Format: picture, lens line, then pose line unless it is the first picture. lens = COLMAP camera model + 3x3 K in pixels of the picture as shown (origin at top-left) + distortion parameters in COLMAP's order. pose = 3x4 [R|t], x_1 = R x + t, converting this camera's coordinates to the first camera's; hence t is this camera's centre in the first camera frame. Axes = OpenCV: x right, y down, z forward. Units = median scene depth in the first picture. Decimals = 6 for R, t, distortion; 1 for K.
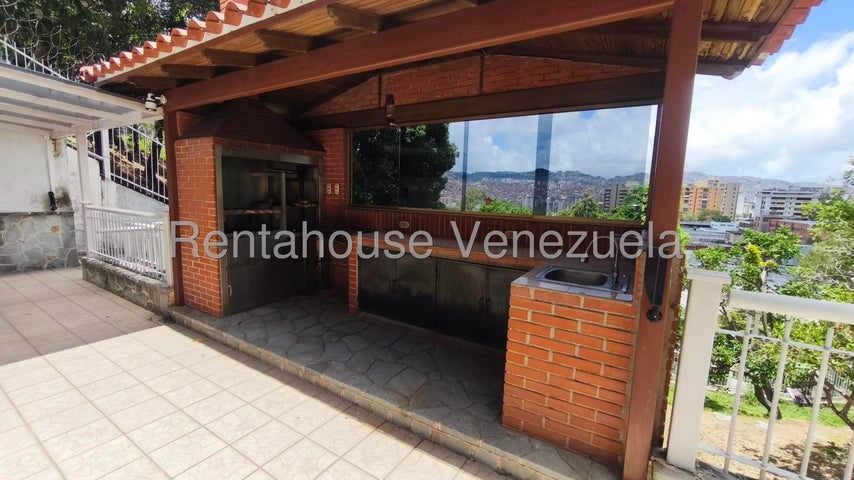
lens RADIAL K [[353.3, 0, 428.3], [0, 353.3, 237.6], [0, 0, 1]] dist [-0.002391, -0.001290]
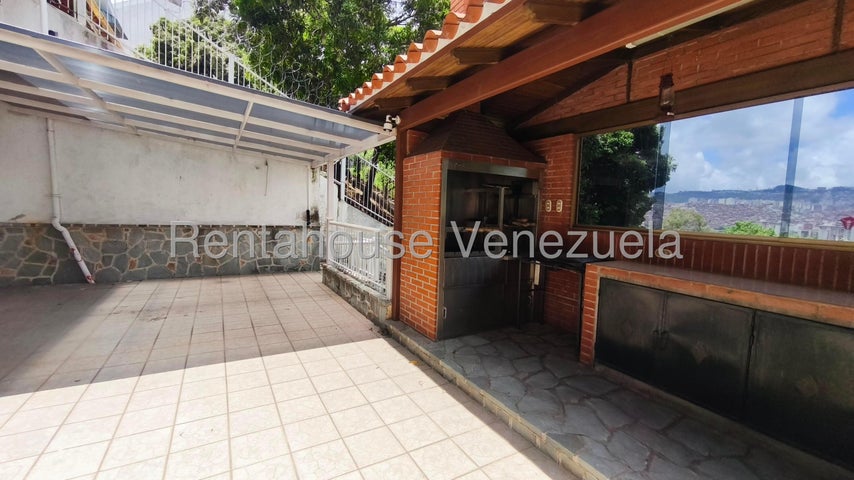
lens RADIAL K [[353.3, 0, 425.5], [0, 353.3, 239.8], [0, 0, 1]] dist [-0.002391, -0.001290]
pose [[0.884698, 0.040868, -0.464370, -0.178246], [-0.067335, 0.996906, -0.040549, -0.001648], [0.461276, 0.067142, 0.884713, 0.135776]]
